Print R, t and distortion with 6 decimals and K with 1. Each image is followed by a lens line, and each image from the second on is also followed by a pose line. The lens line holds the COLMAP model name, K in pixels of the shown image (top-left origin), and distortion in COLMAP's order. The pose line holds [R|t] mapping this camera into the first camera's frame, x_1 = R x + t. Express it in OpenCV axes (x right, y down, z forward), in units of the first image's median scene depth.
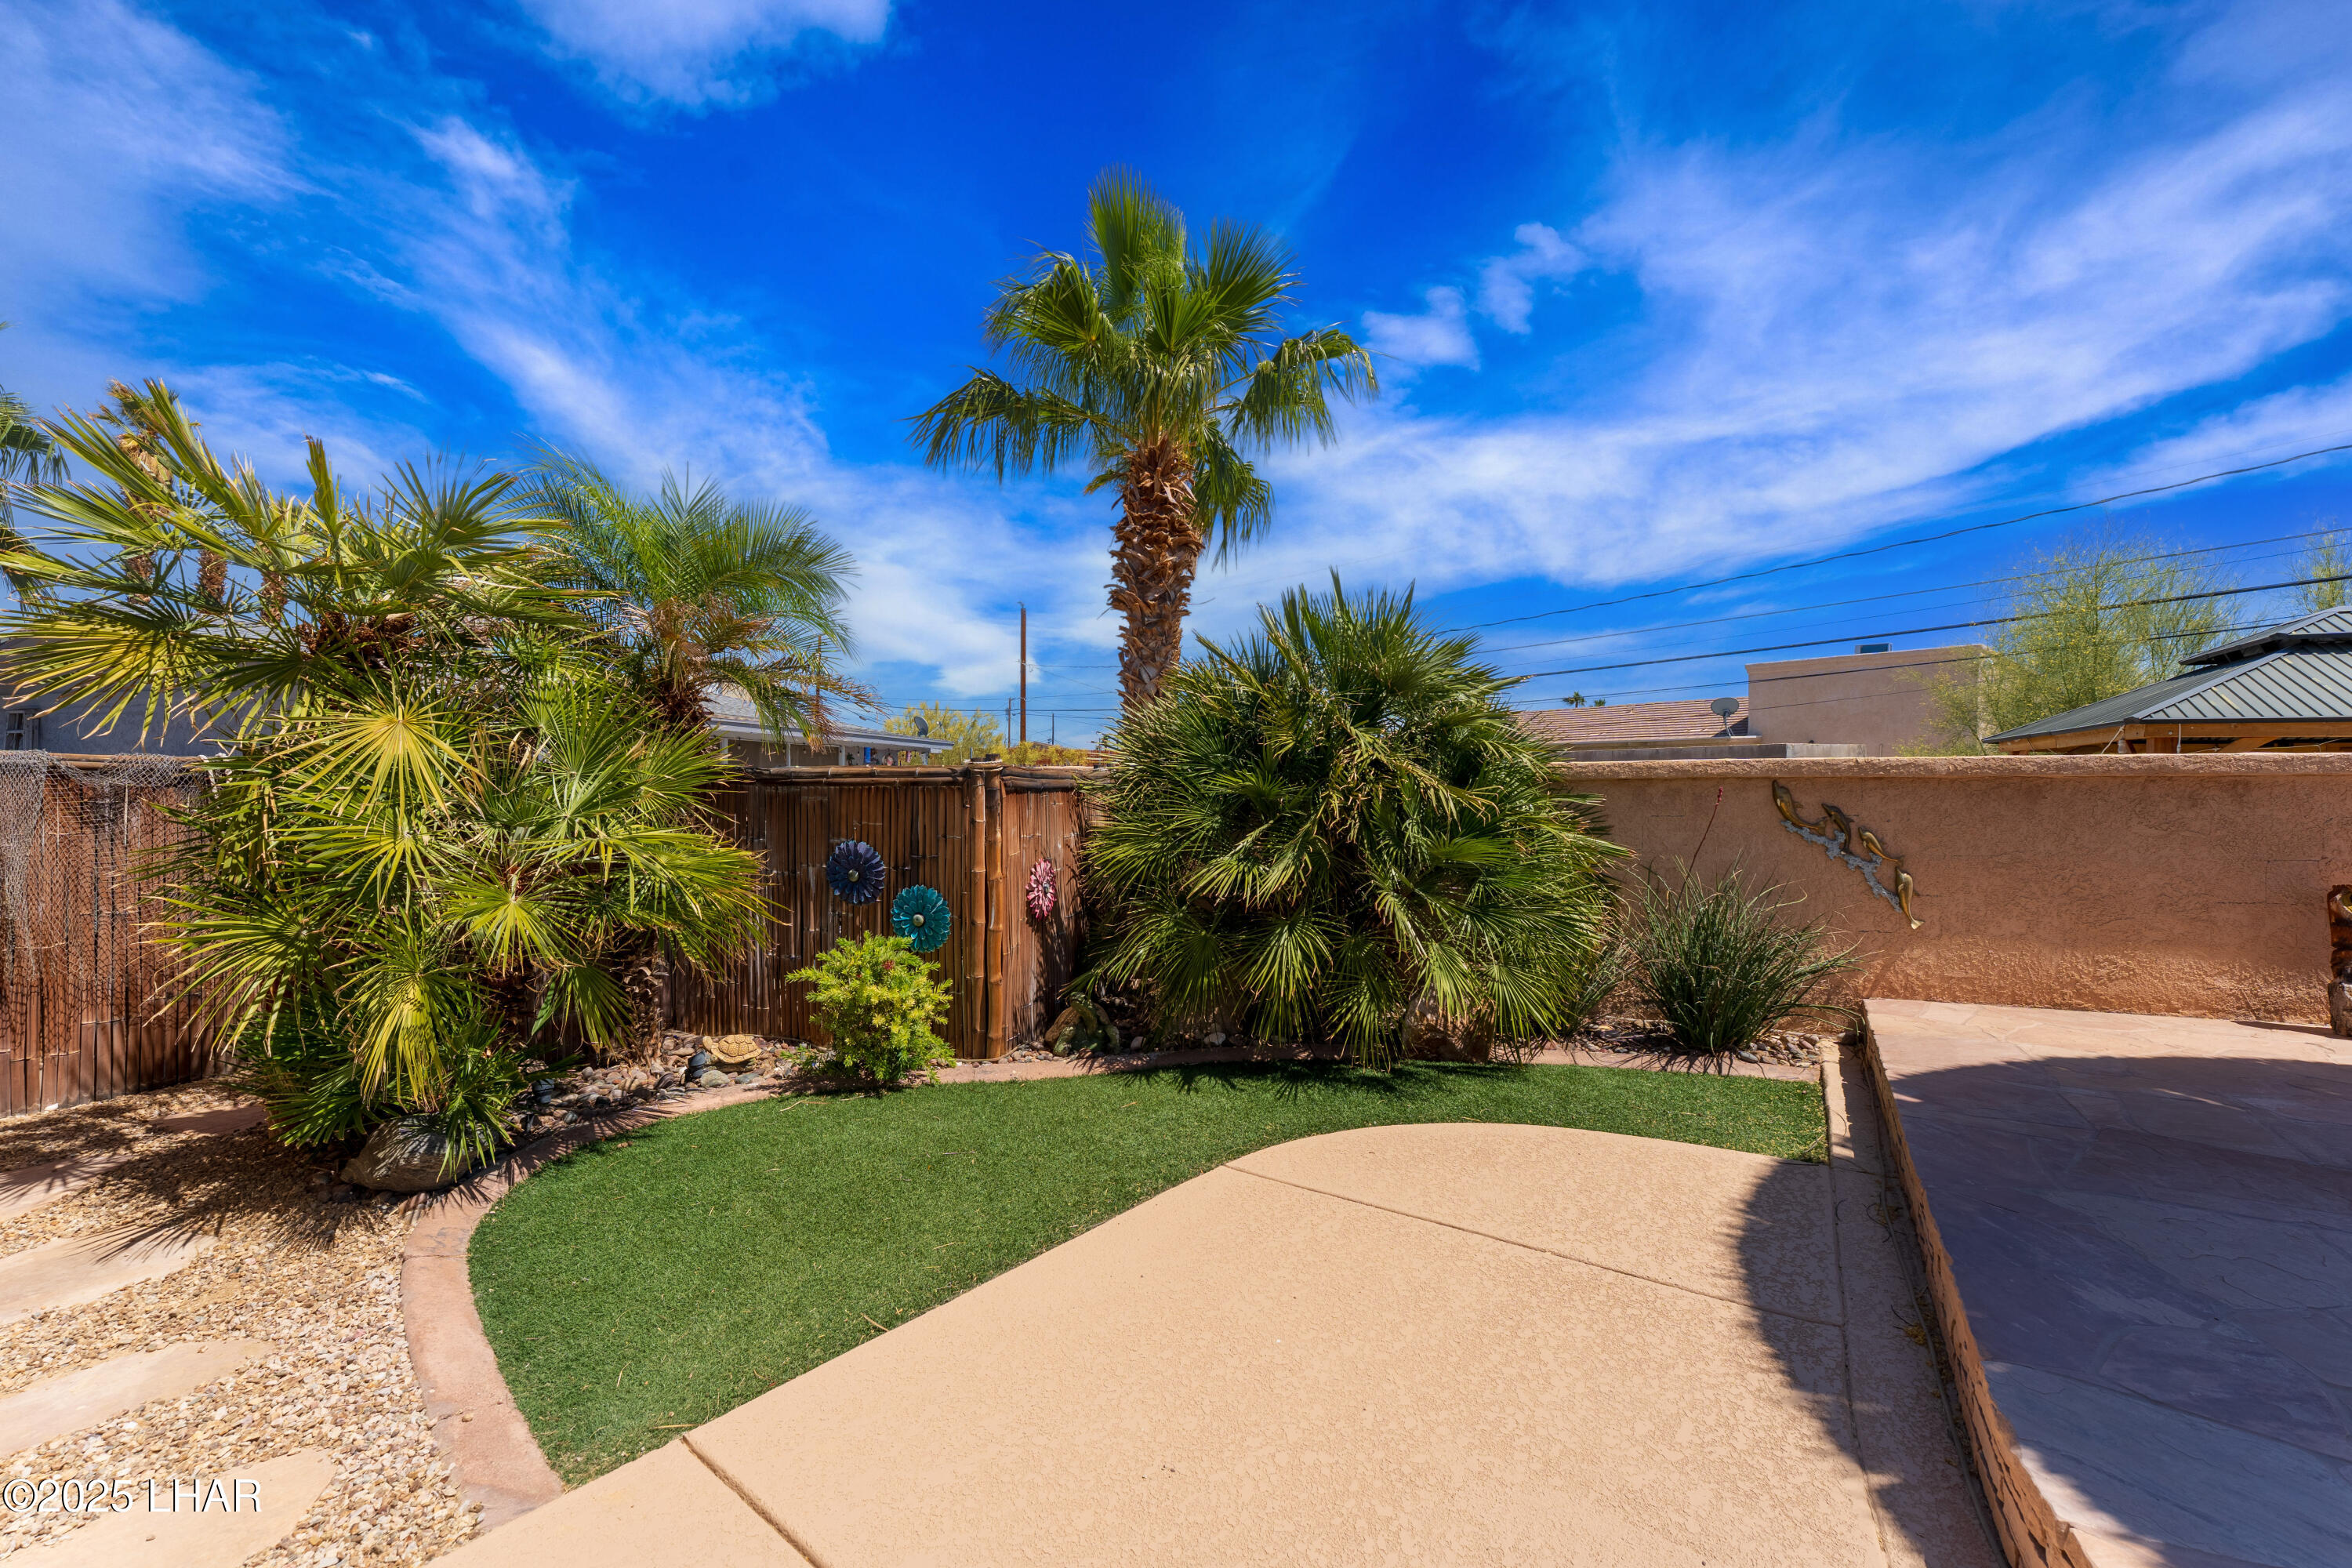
lens RADIAL K [[949.8, 0, 1176.0], [0, 949.8, 784.0], [0, 0, 1]] dist [-0.000806, -0.000041]
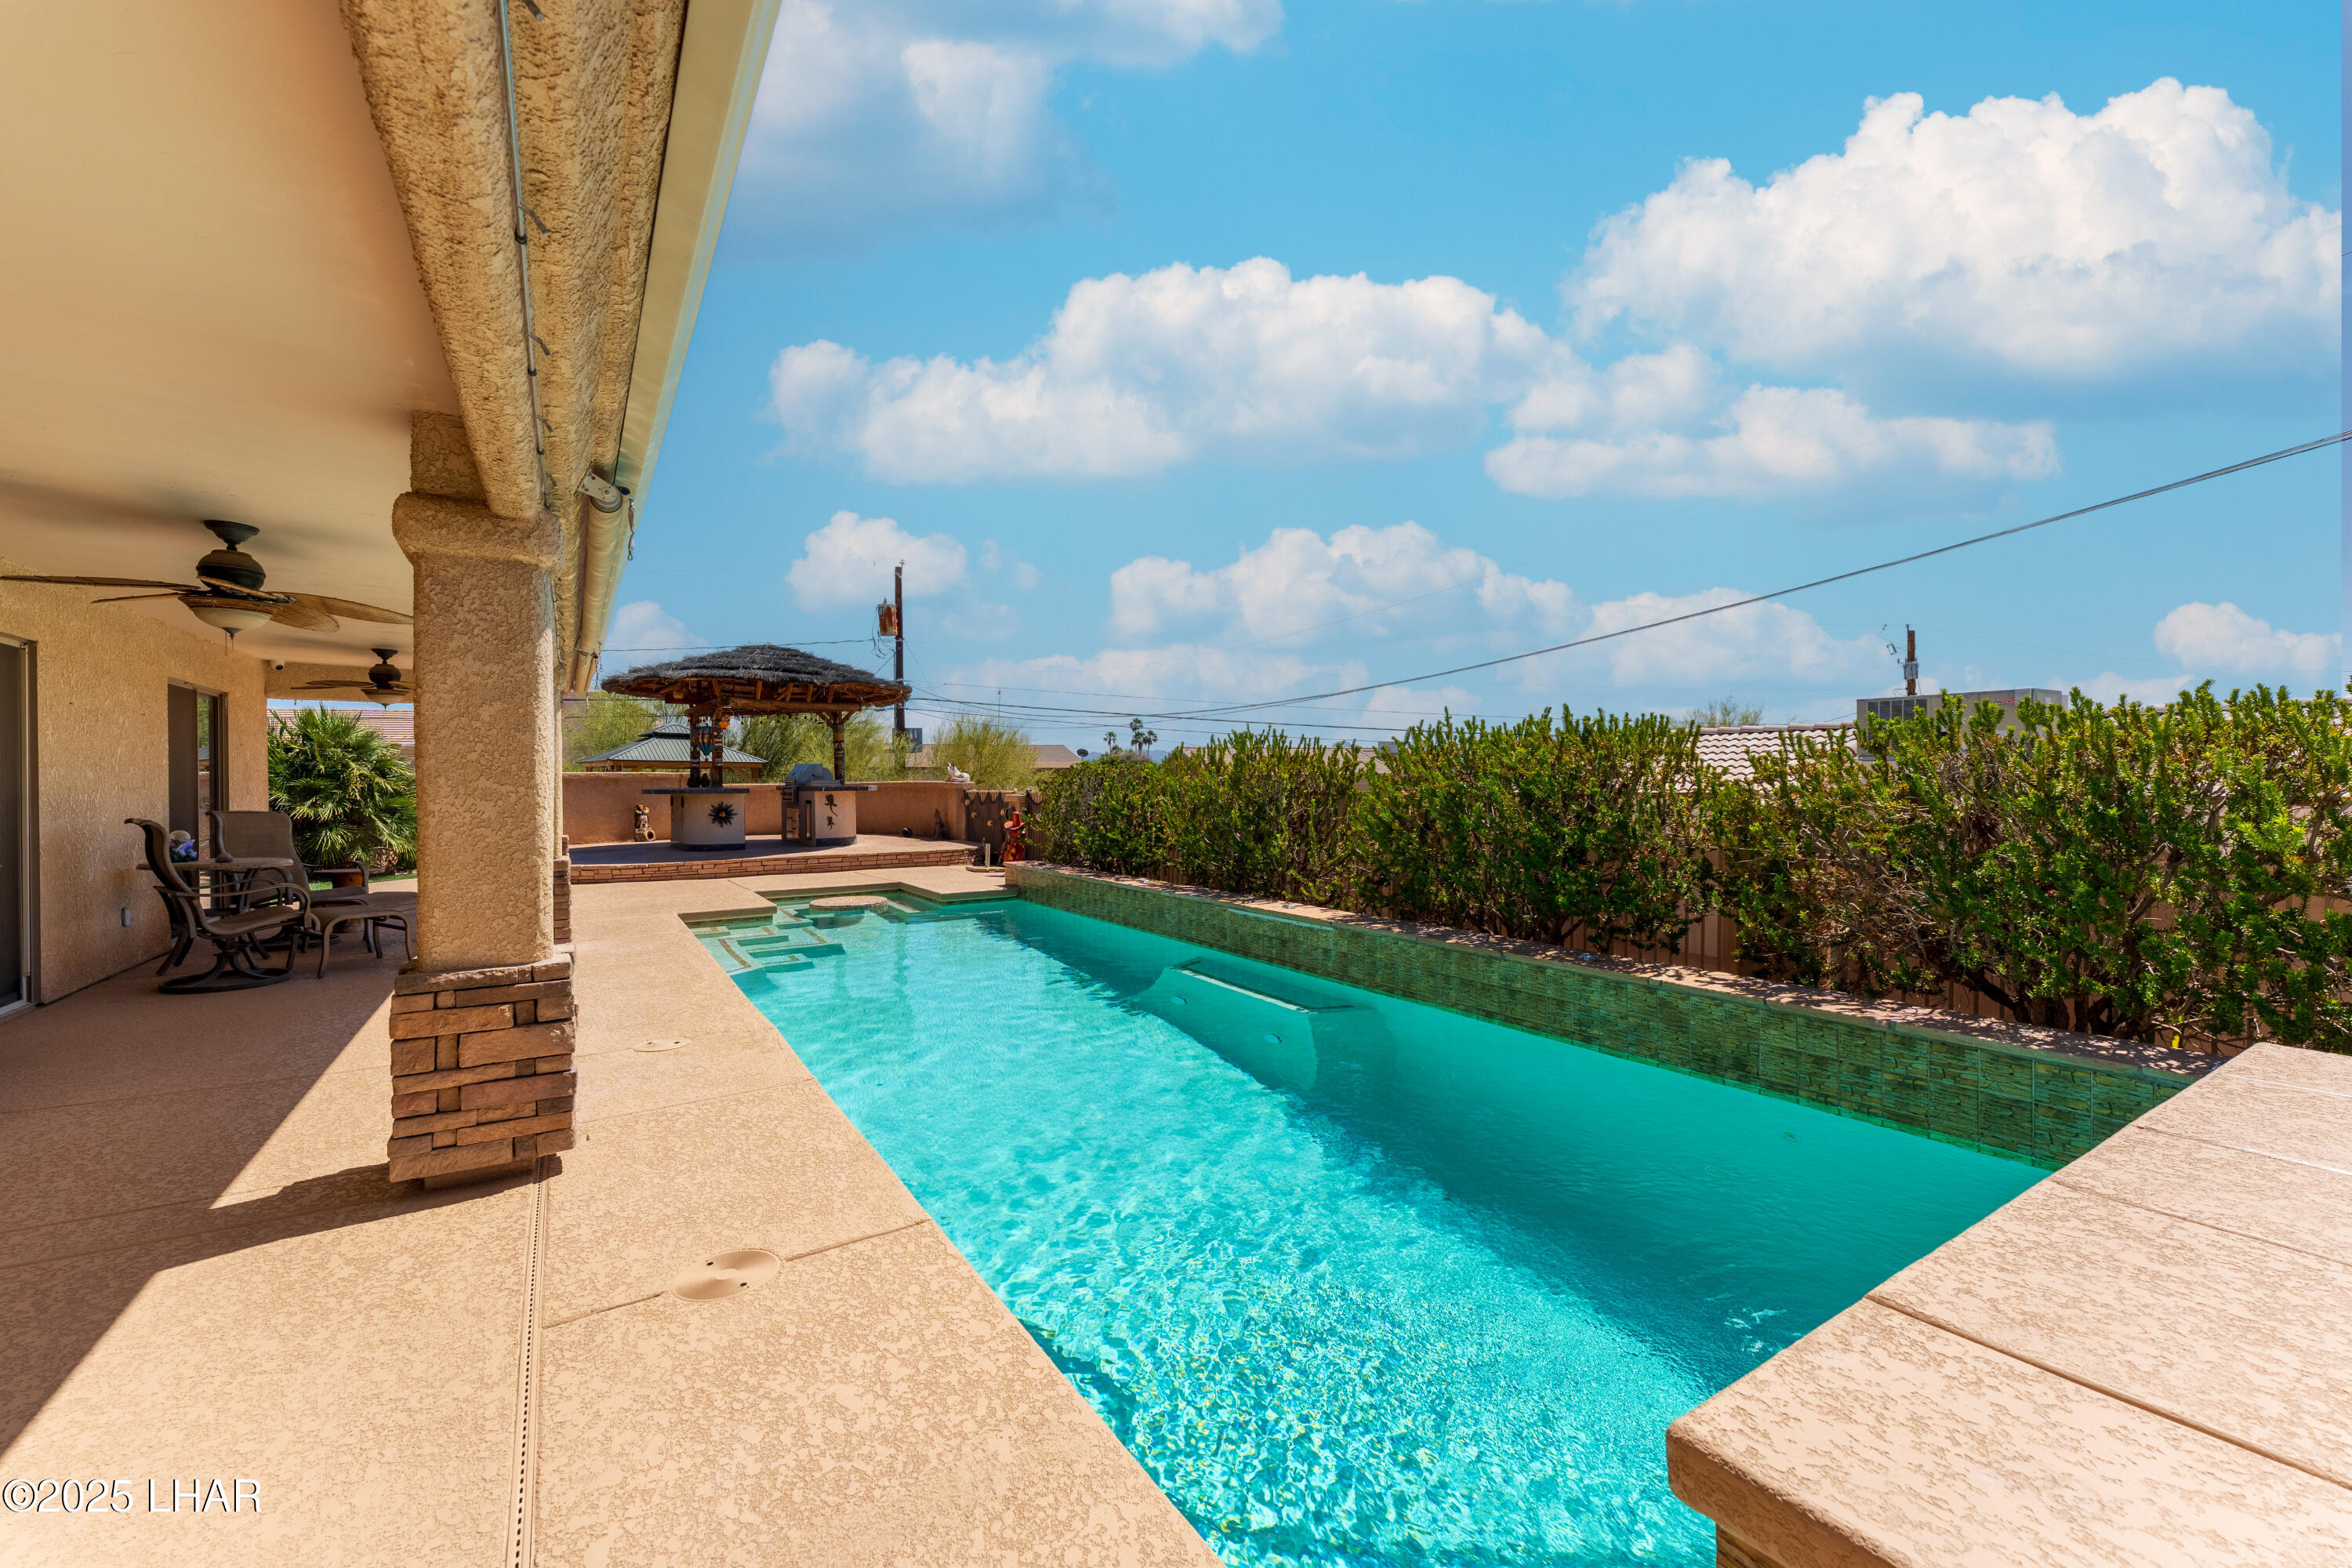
lens RADIAL K [[949.8, 0, 1176.0], [0, 949.8, 784.0], [0, 0, 1]] dist [-0.000806, -0.000041]
pose [[0.350050, -0.007304, 0.936702, -1.612376], [0.006100, 0.999966, 0.005517, 0.006685], [-0.936711, 0.003783, 0.350083, -2.355850]]
